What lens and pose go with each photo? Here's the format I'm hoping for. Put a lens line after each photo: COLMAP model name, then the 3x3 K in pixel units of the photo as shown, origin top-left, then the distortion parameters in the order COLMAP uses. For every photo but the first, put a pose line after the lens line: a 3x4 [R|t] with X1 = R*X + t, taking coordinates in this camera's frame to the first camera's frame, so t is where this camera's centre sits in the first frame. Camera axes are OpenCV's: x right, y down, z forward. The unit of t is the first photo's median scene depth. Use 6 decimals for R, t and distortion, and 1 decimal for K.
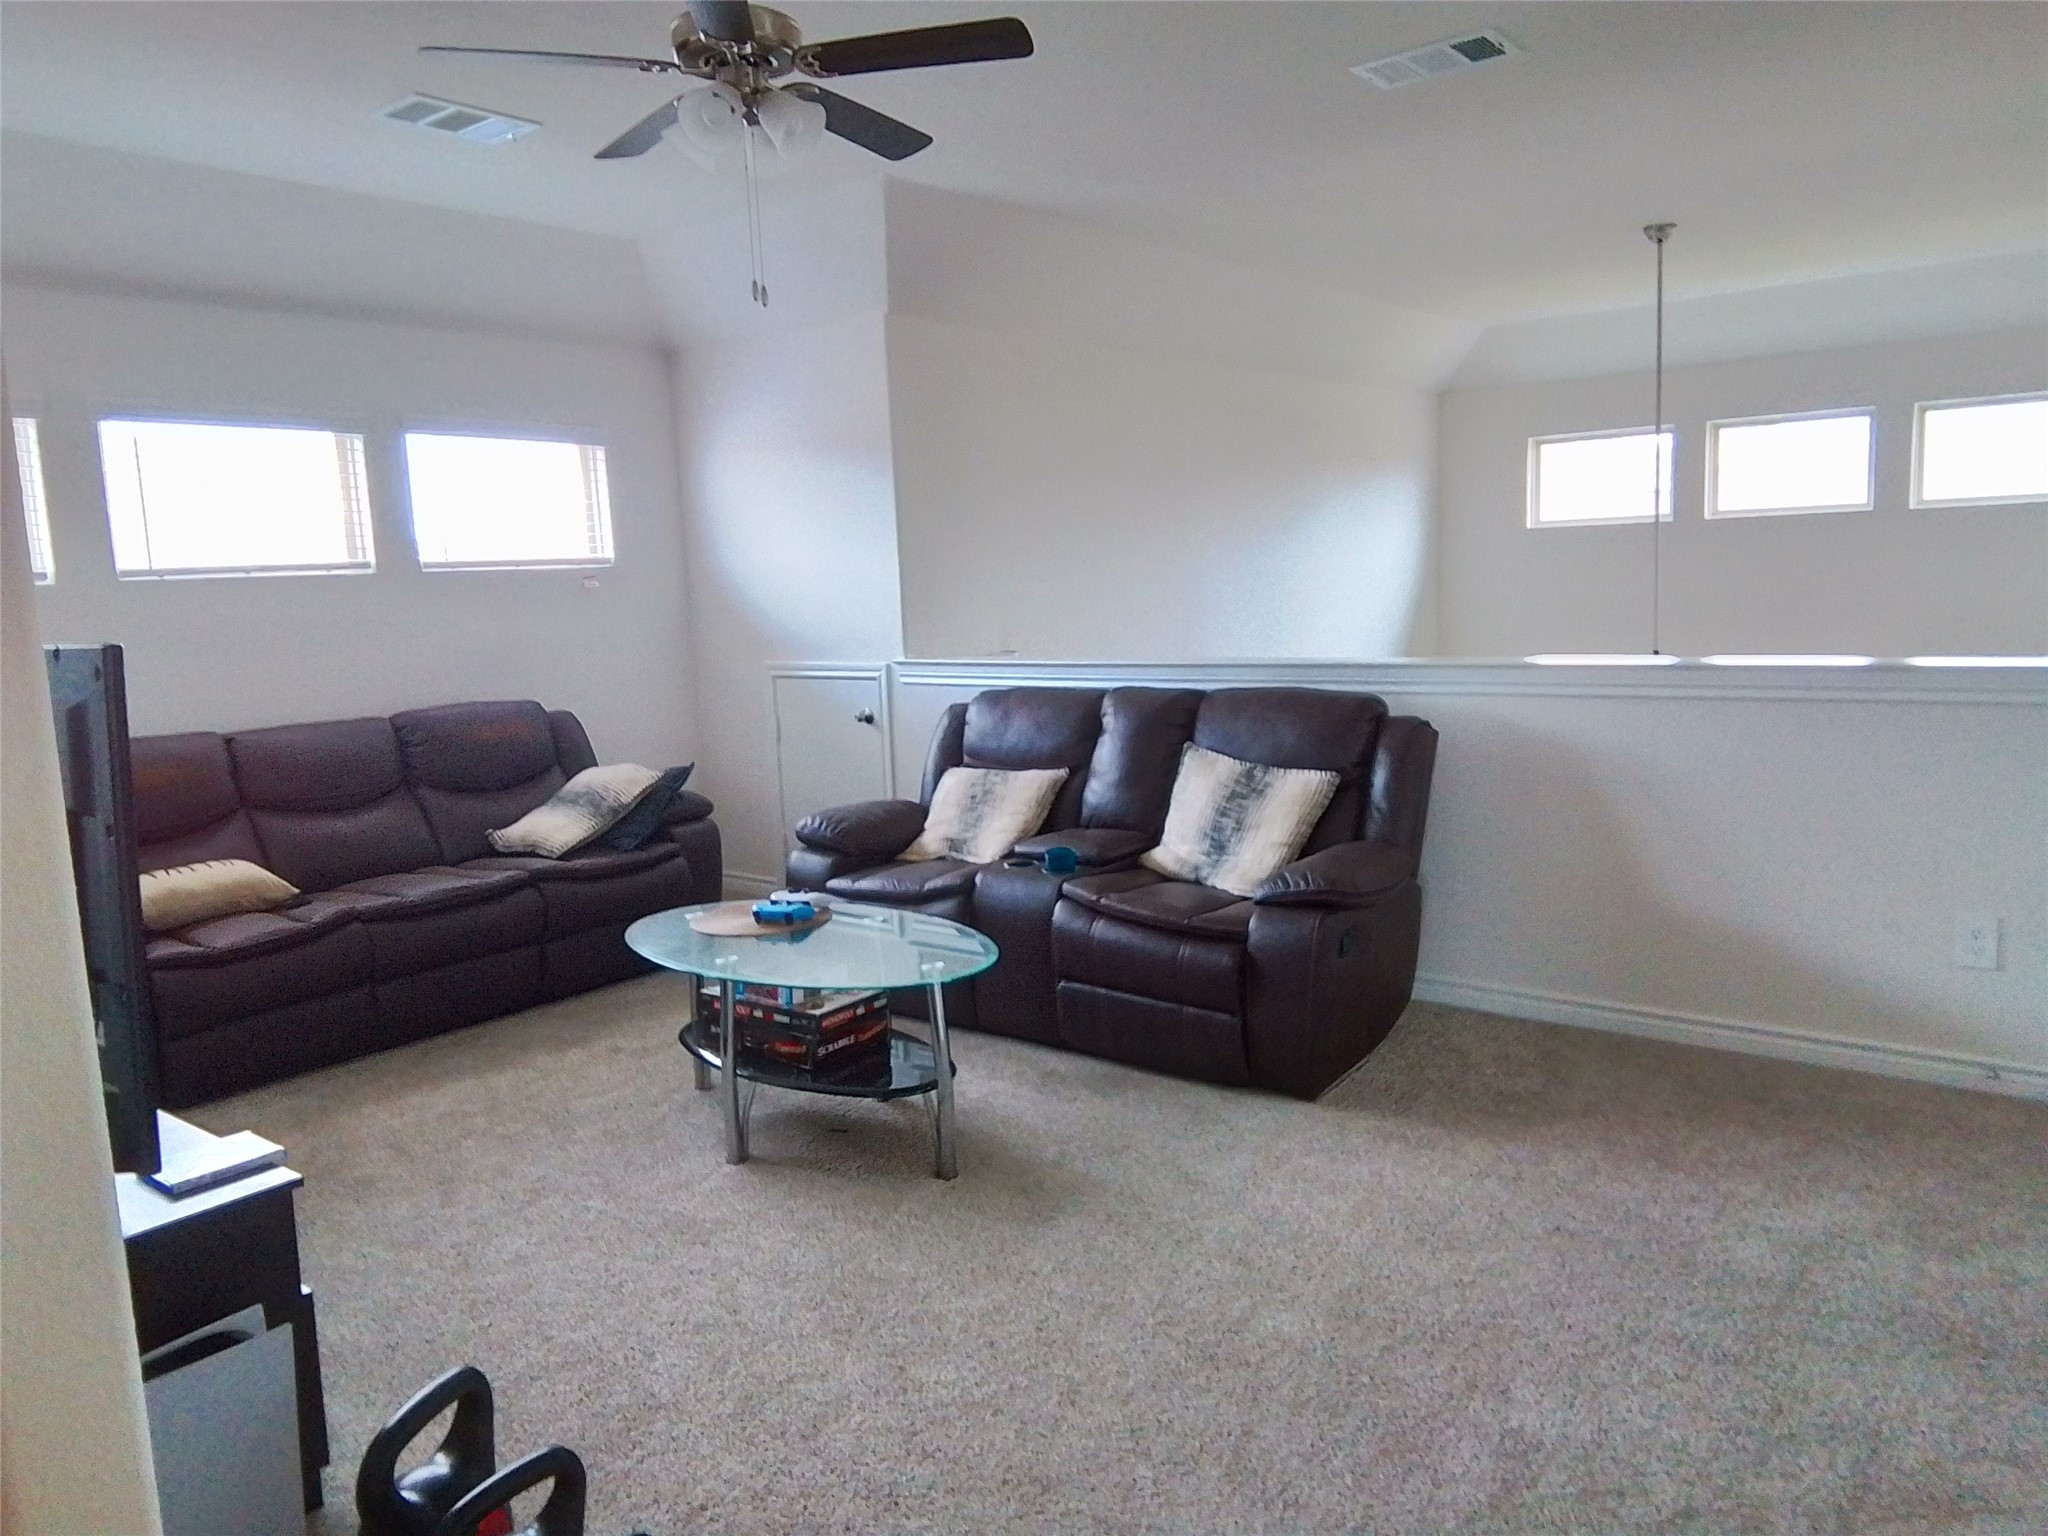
lens RADIAL K [[1449.3, 0, 1024.0], [0, 1449.3, 768.0], [0, 0, 1]] dist [0.099946, -0.000391]
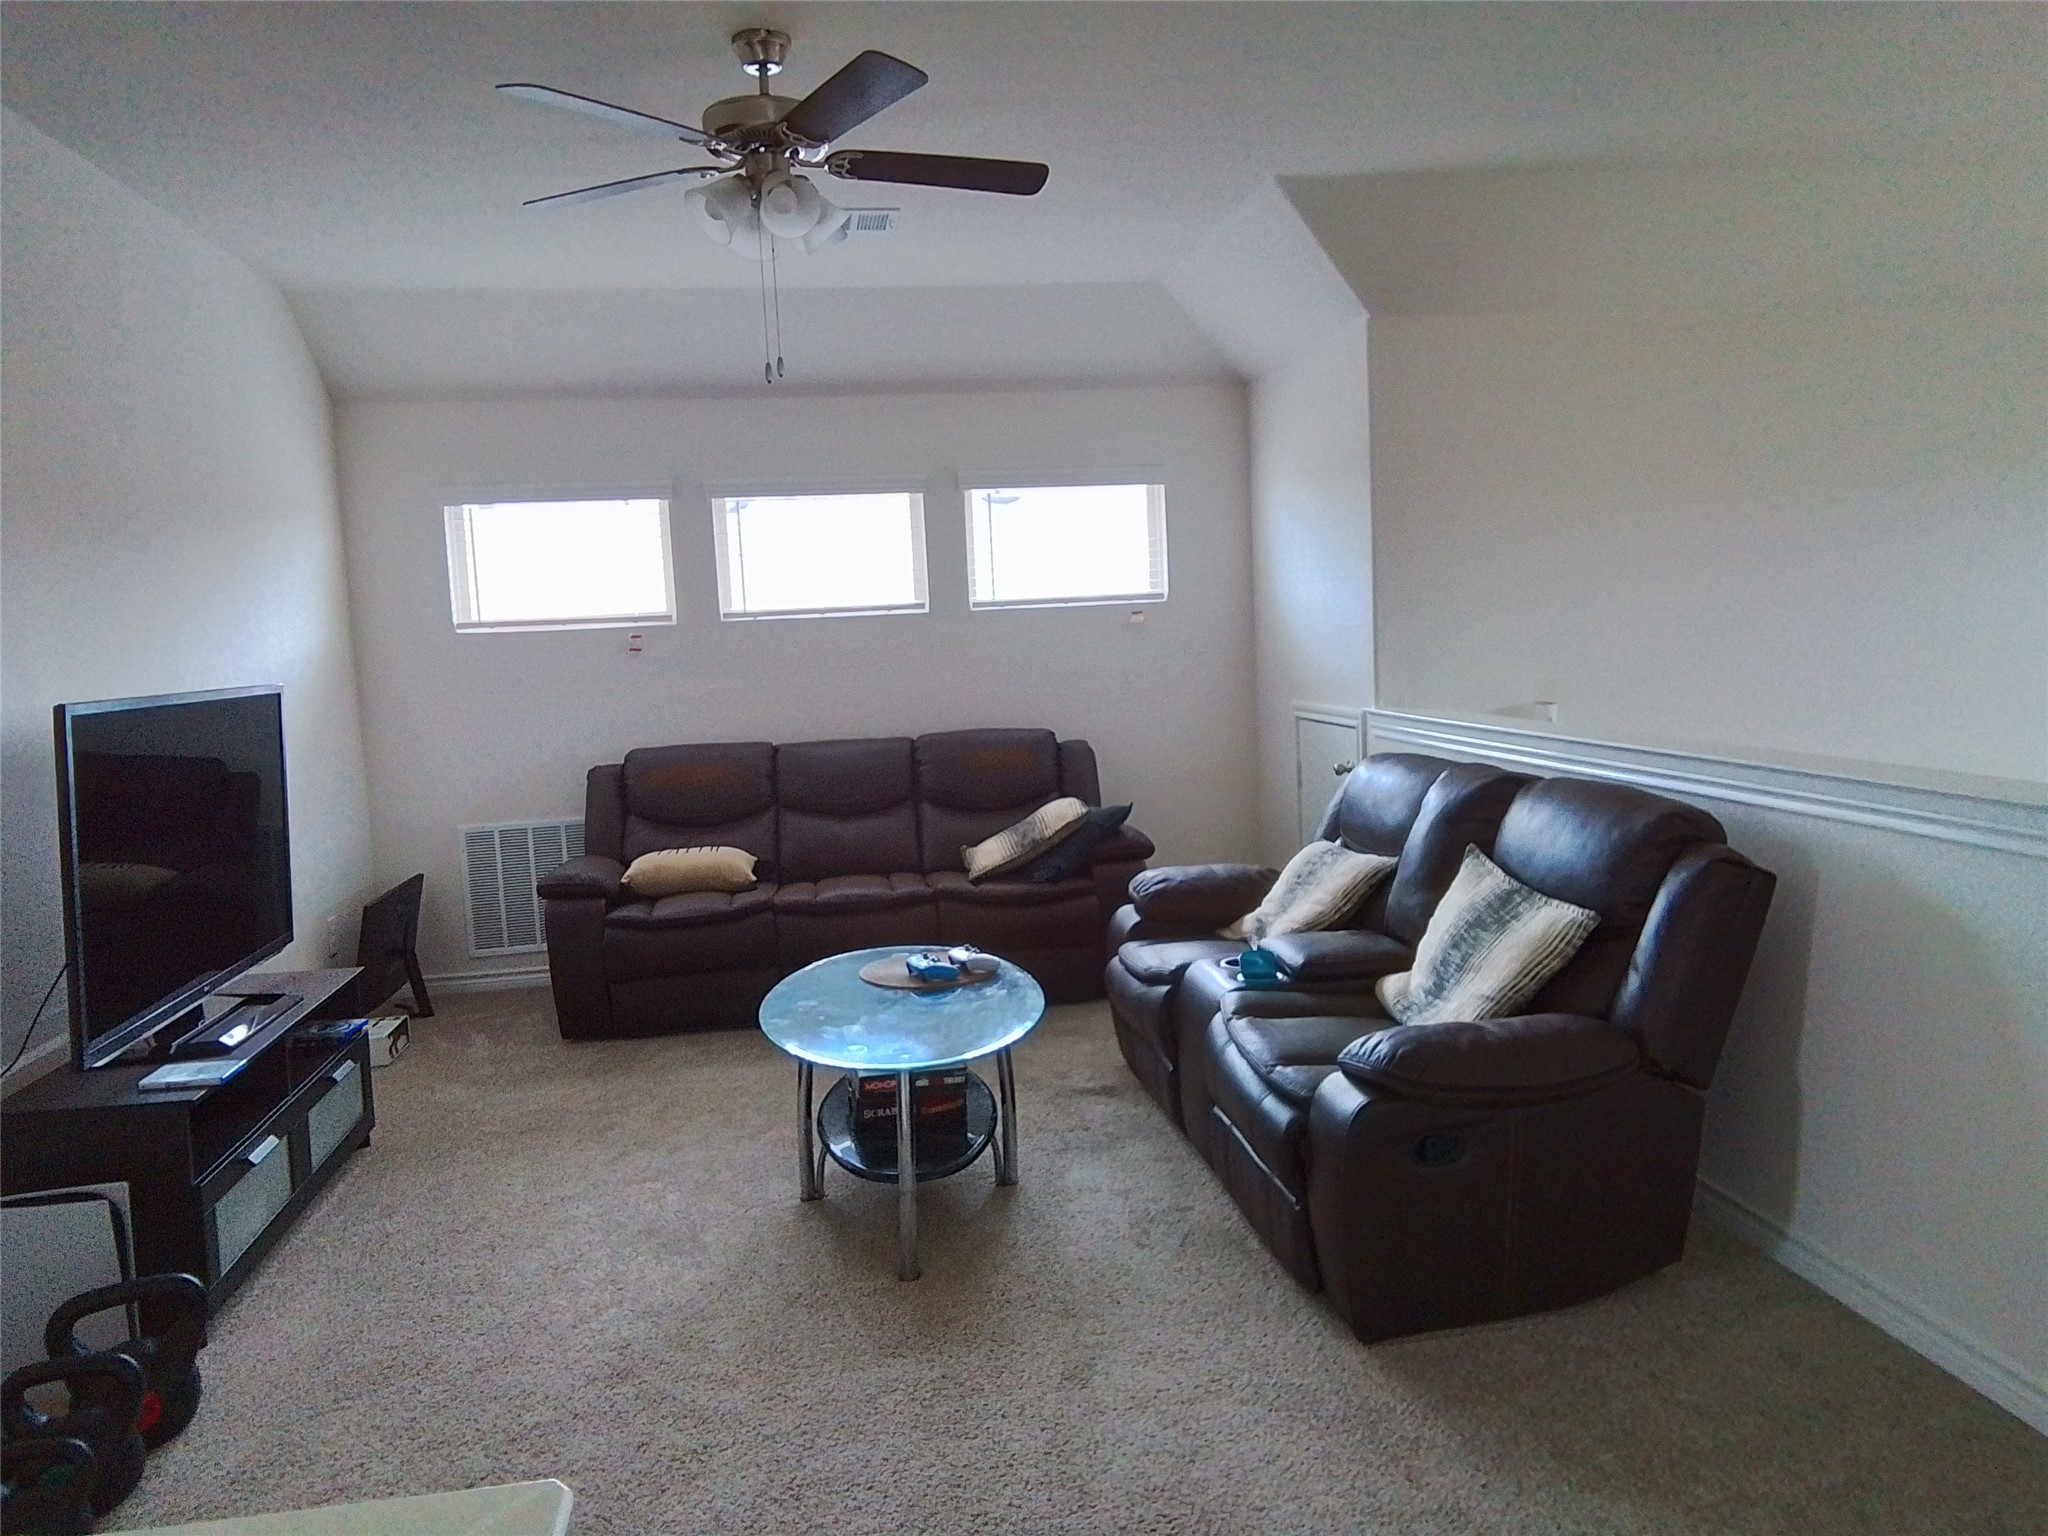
lens RADIAL K [[1452.8, 0, 1024.0], [0, 1452.8, 768.0], [0, 0, 1]] dist [0.042736, -0.002491]
pose [[0.727079, 0.080571, -0.681810, 0.452633], [-0.082988, 0.996122, 0.029216, -0.058066], [0.681520, 0.035340, 0.730946, 0.265024]]
